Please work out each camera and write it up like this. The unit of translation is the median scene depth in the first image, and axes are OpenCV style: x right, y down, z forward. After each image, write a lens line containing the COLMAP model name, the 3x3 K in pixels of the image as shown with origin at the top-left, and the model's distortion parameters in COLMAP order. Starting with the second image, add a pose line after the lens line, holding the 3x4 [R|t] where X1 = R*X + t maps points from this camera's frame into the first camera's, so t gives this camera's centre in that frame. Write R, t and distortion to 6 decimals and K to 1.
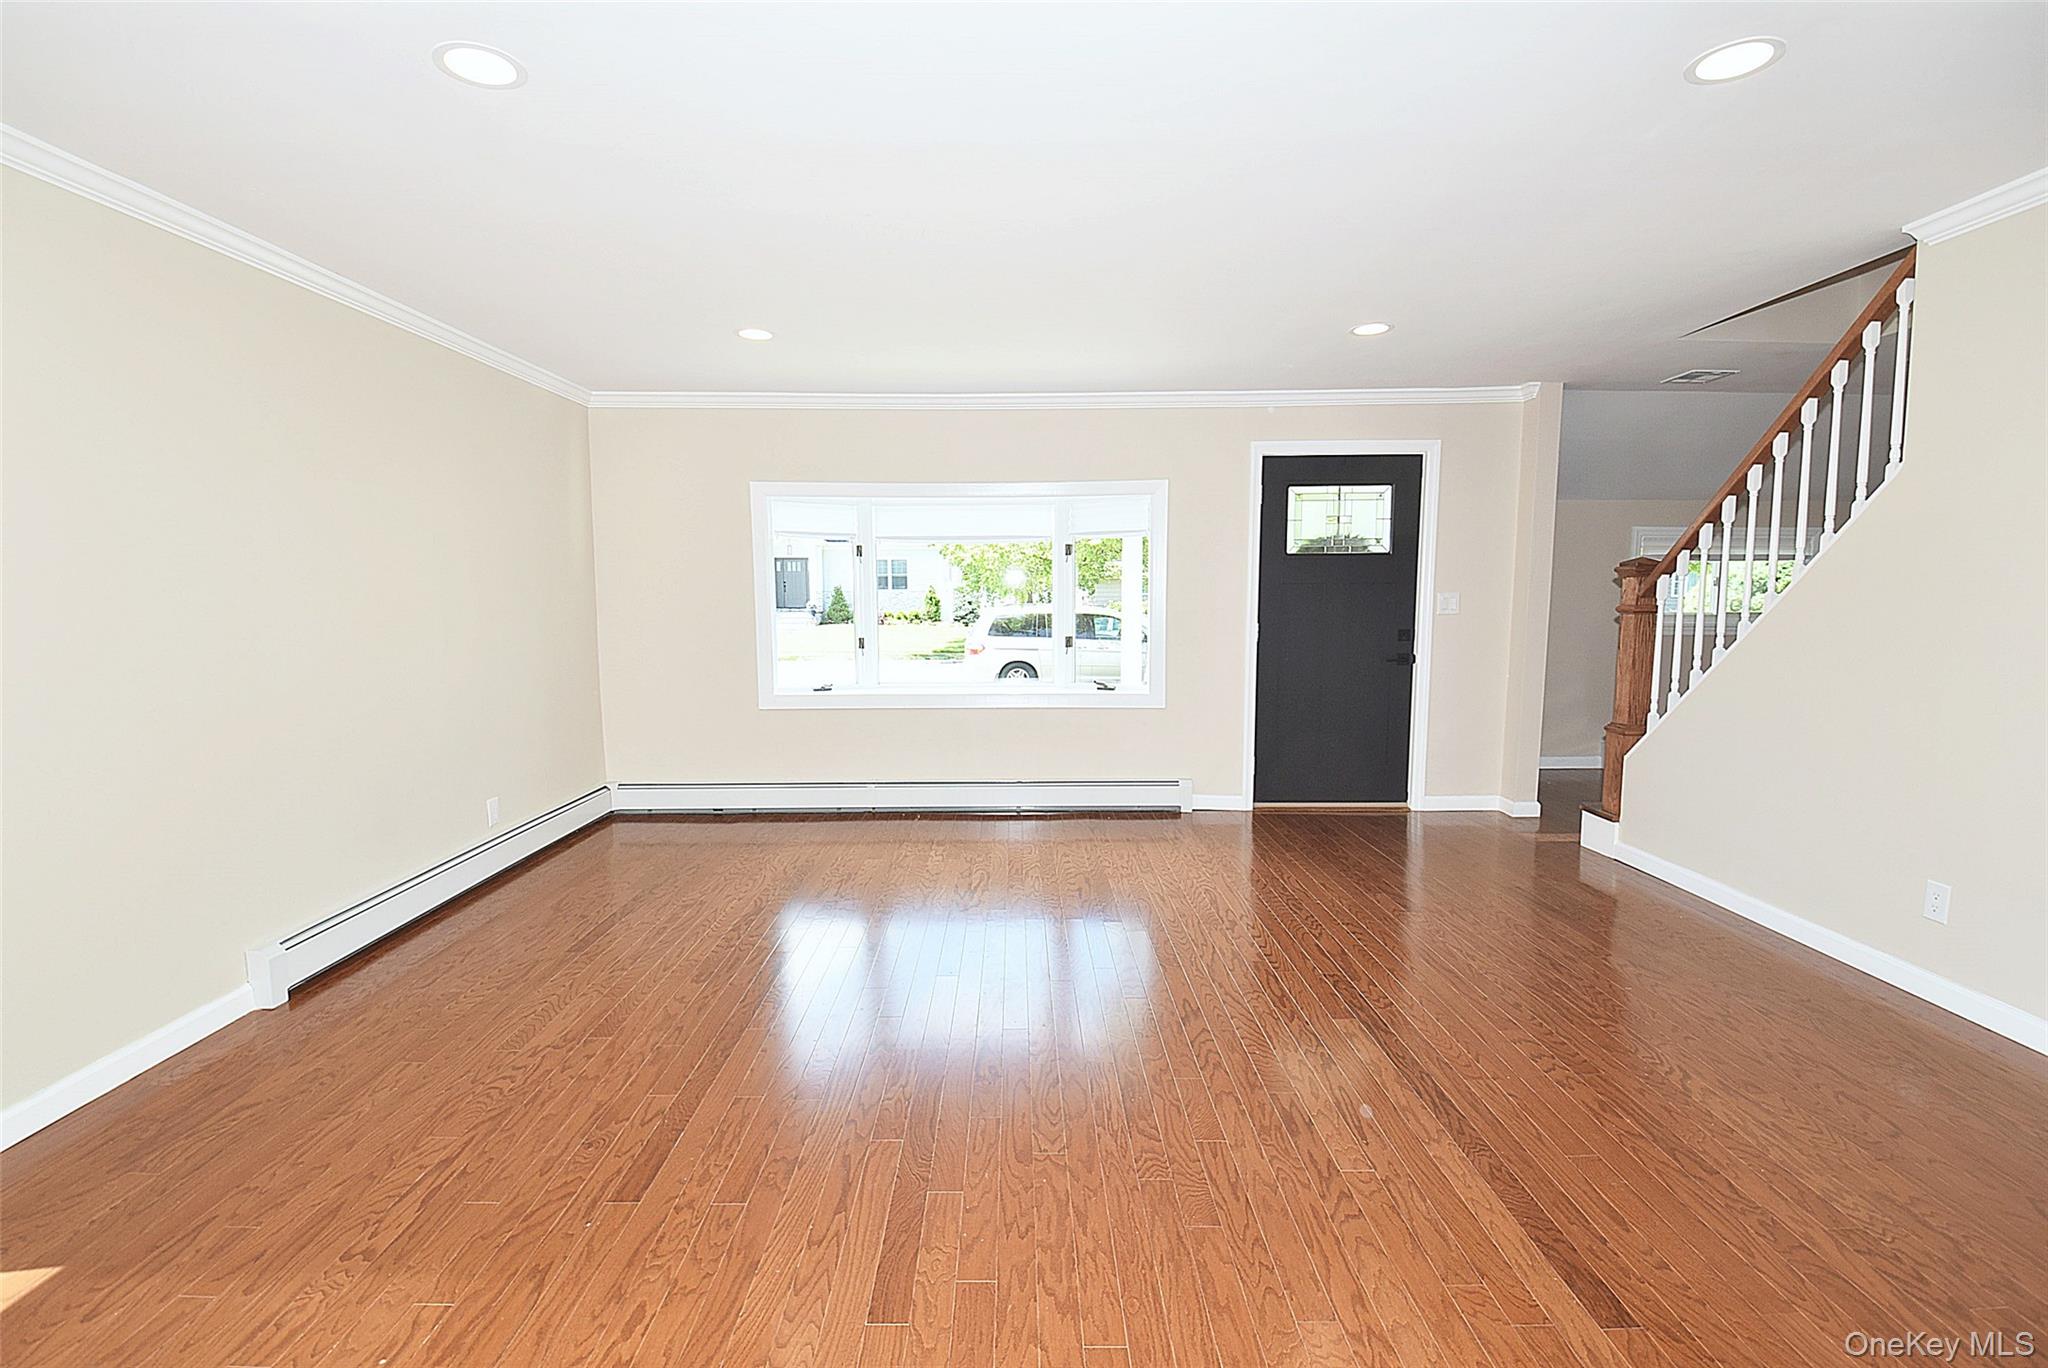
lens RADIAL K [[906.4, 0, 1018.2], [0, 906.4, 694.6], [0, 0, 1]] dist [0.015746, -0.025212]
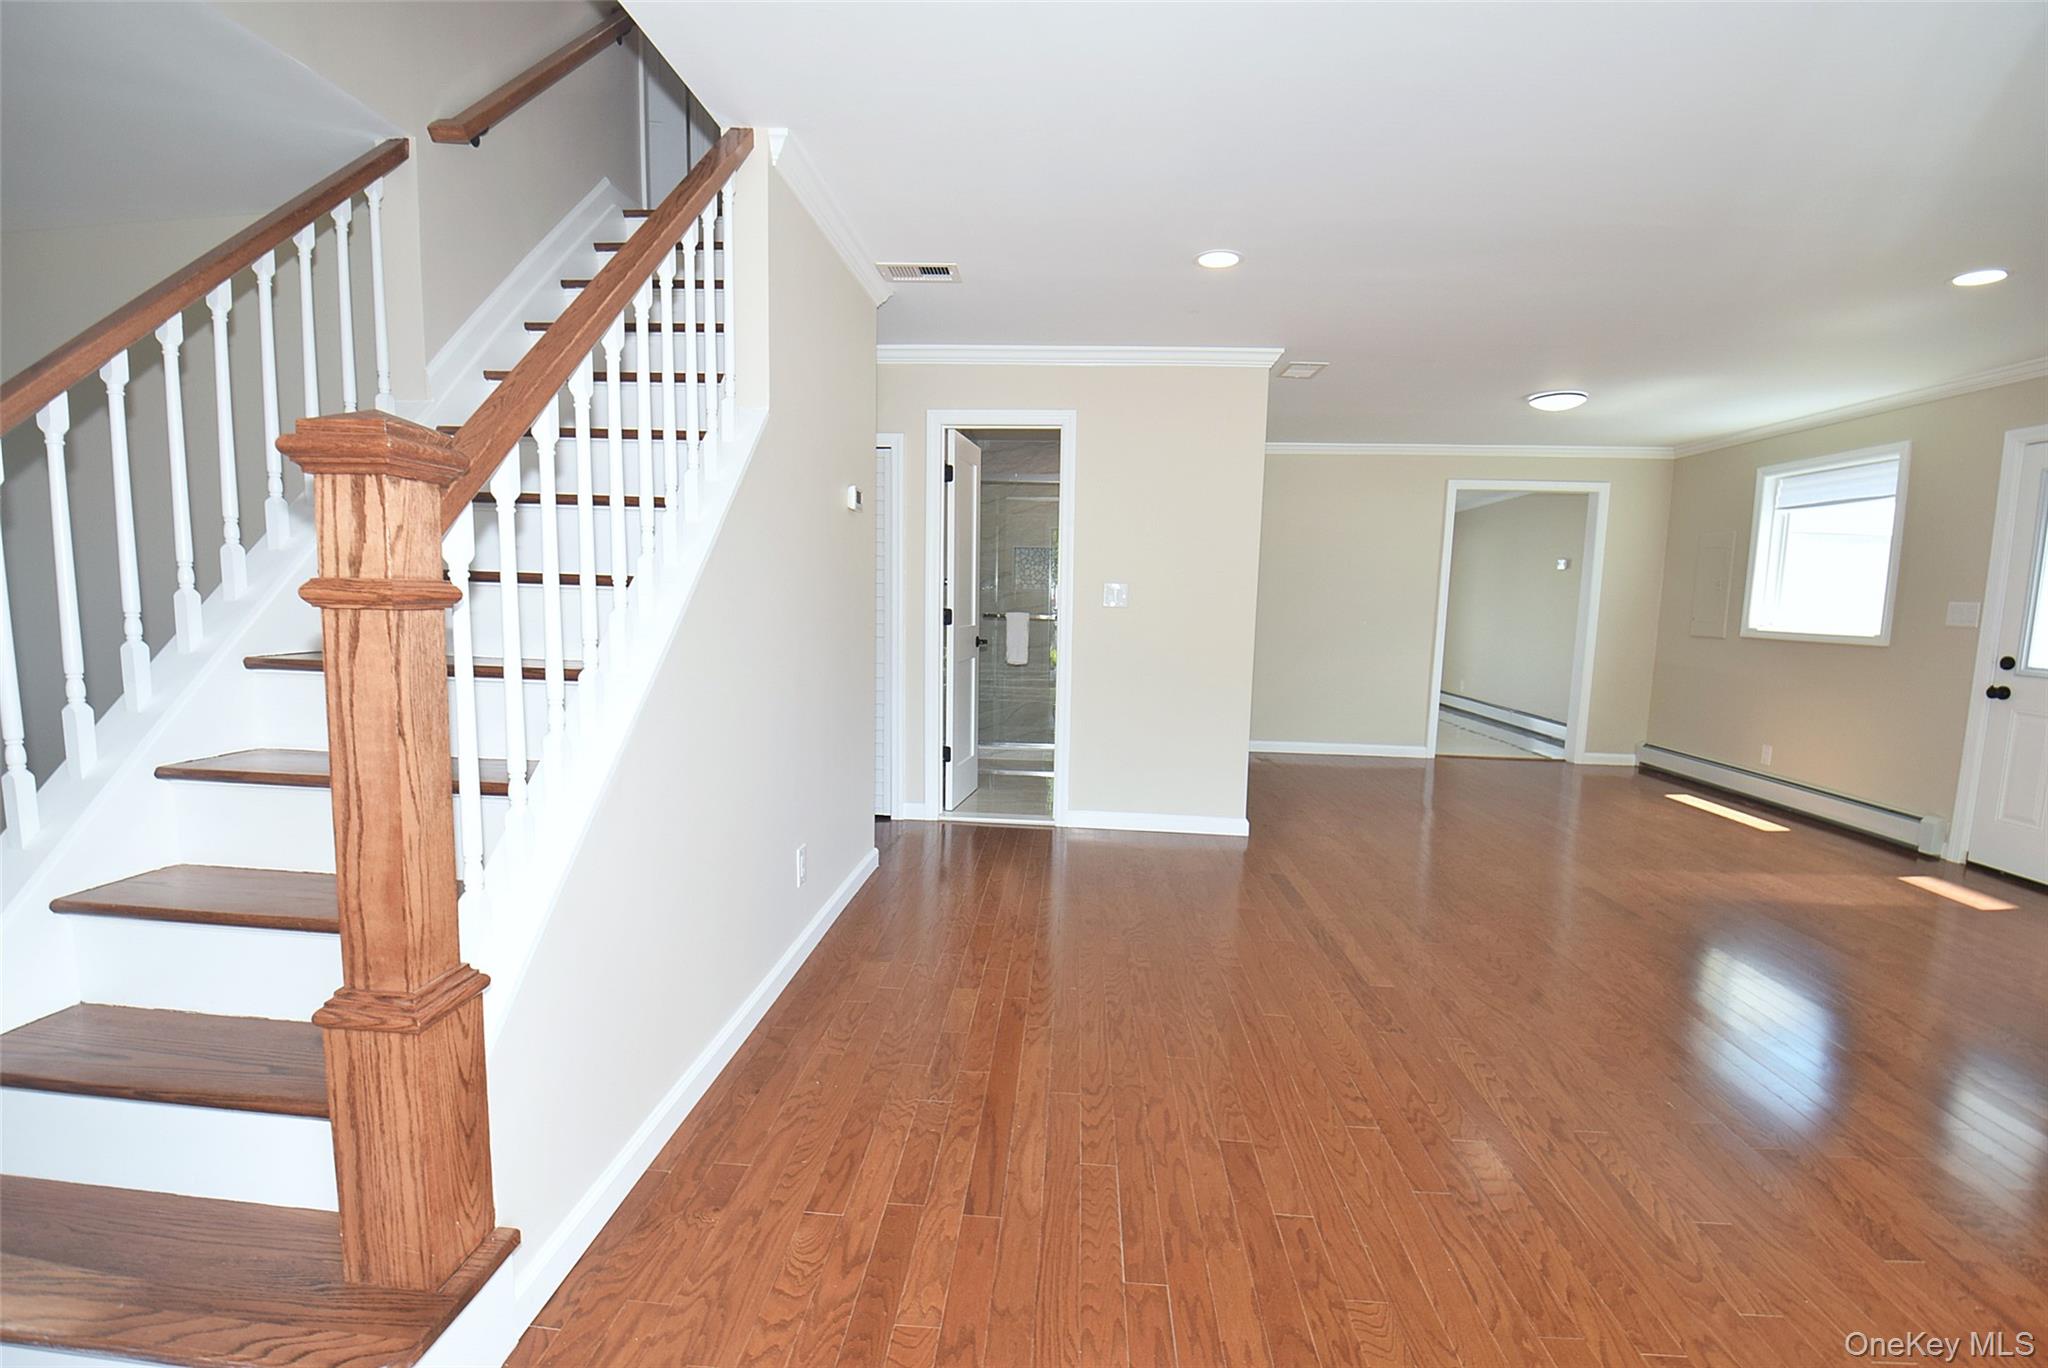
lens RADIAL K [[906.4, 0, 1018.2], [0, 906.4, 694.6], [0, 0, 1]] dist [0.015746, -0.025212]
pose [[-0.996192, -0.023990, 0.083816, 0.755404], [-0.004534, 0.974349, 0.224995, -0.220795], [-0.087064, 0.223758, -0.970748, 2.145495]]
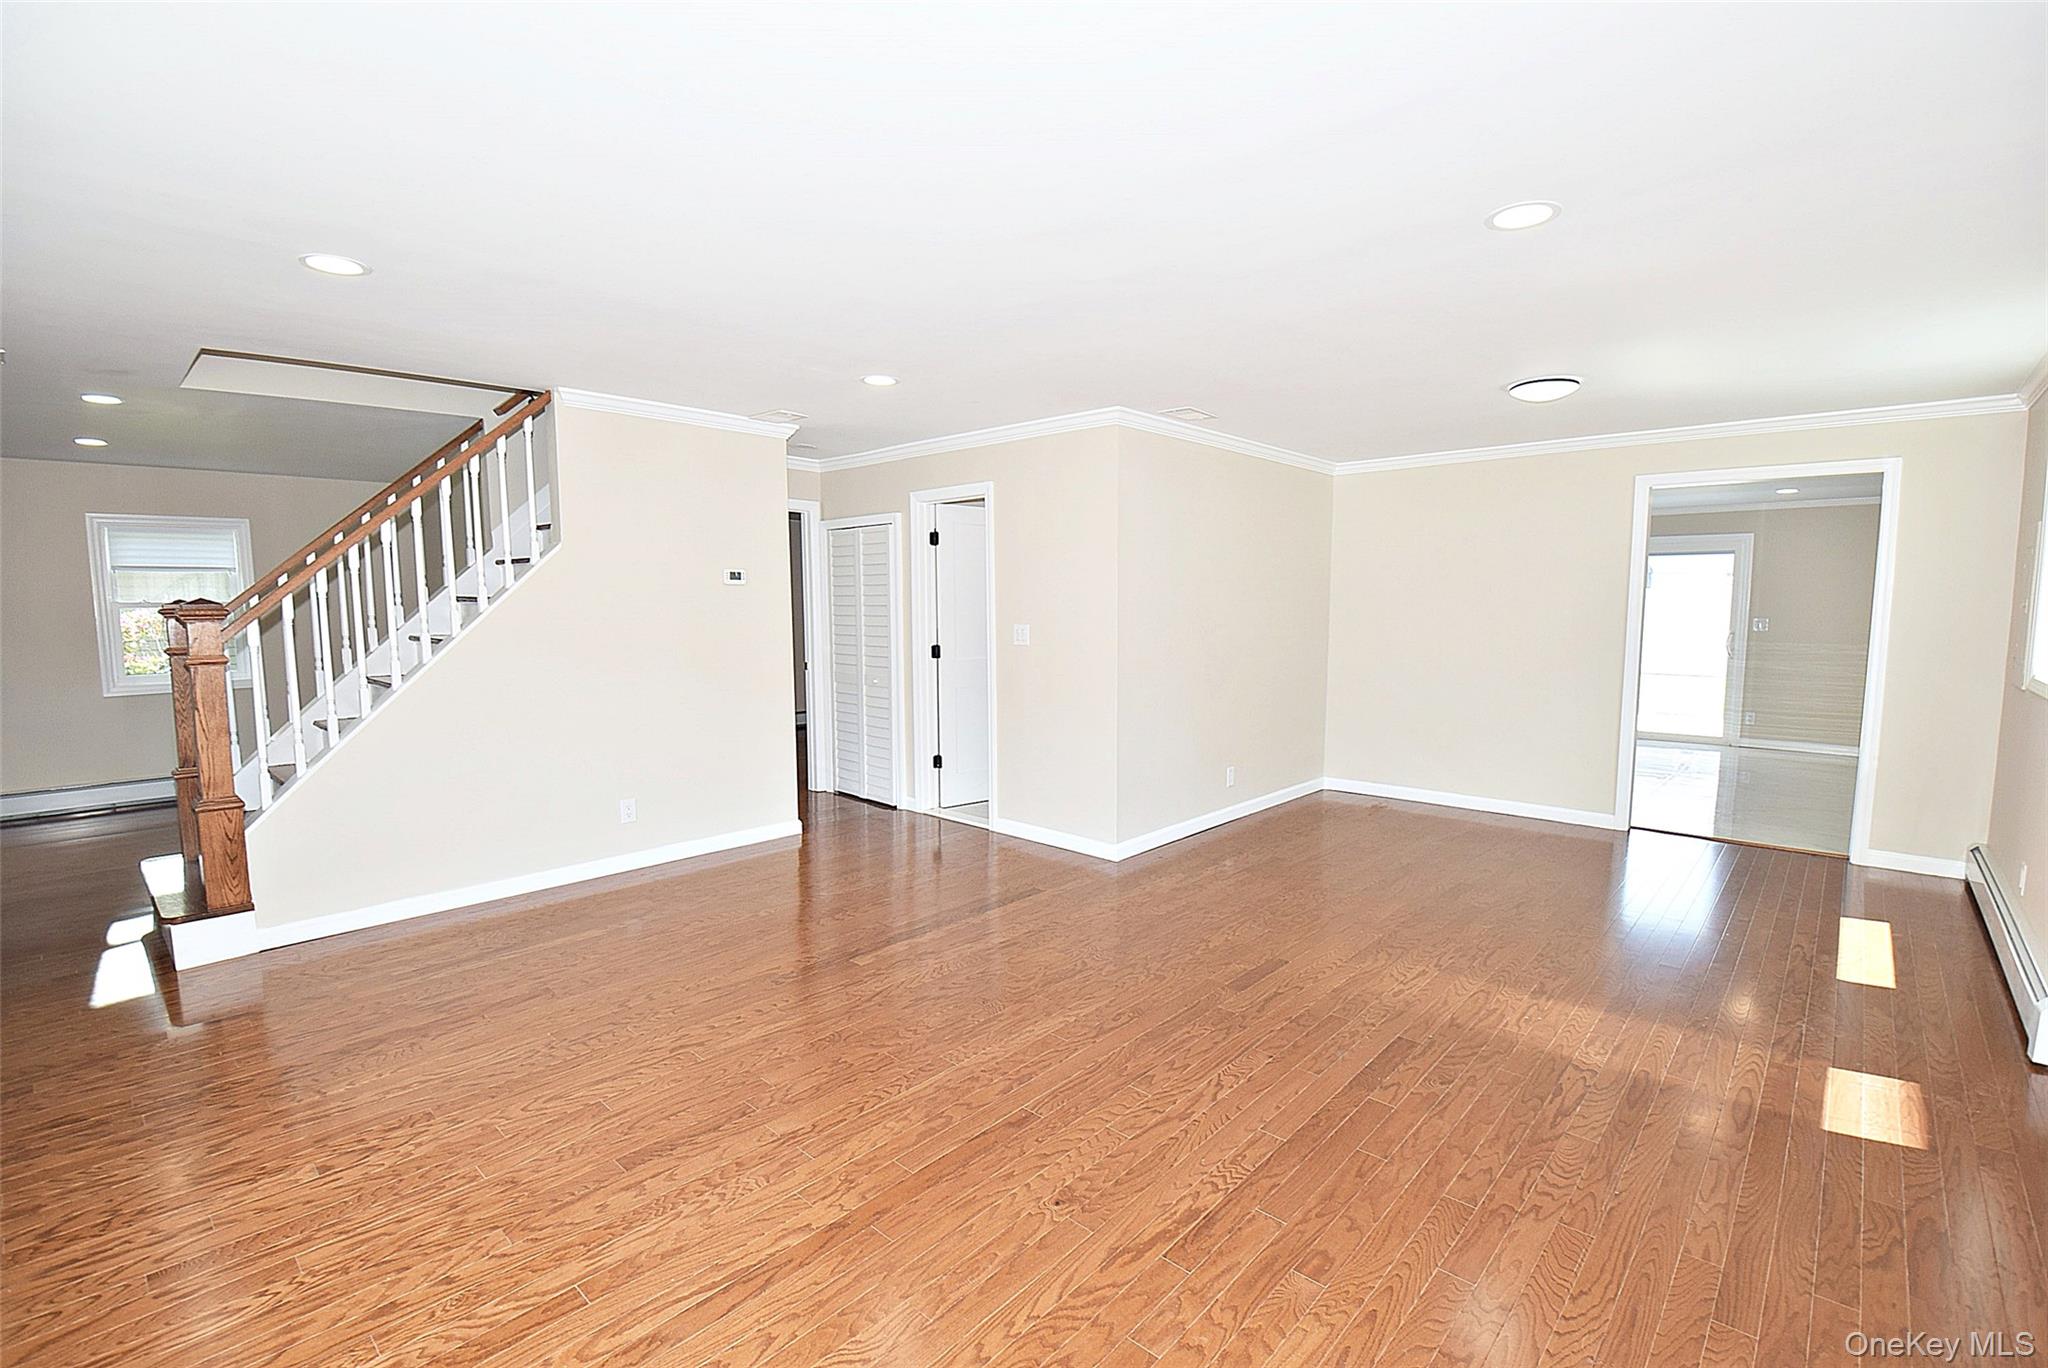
lens RADIAL K [[906.4, 0, 1018.2], [0, 906.4, 694.6], [0, 0, 1]] dist [0.015746, -0.025212]
pose [[-0.727166, -0.062733, 0.683589, -0.729518], [0.086549, 0.979491, 0.181954, -0.252767], [-0.680983, 0.191475, -0.706823, 1.825648]]
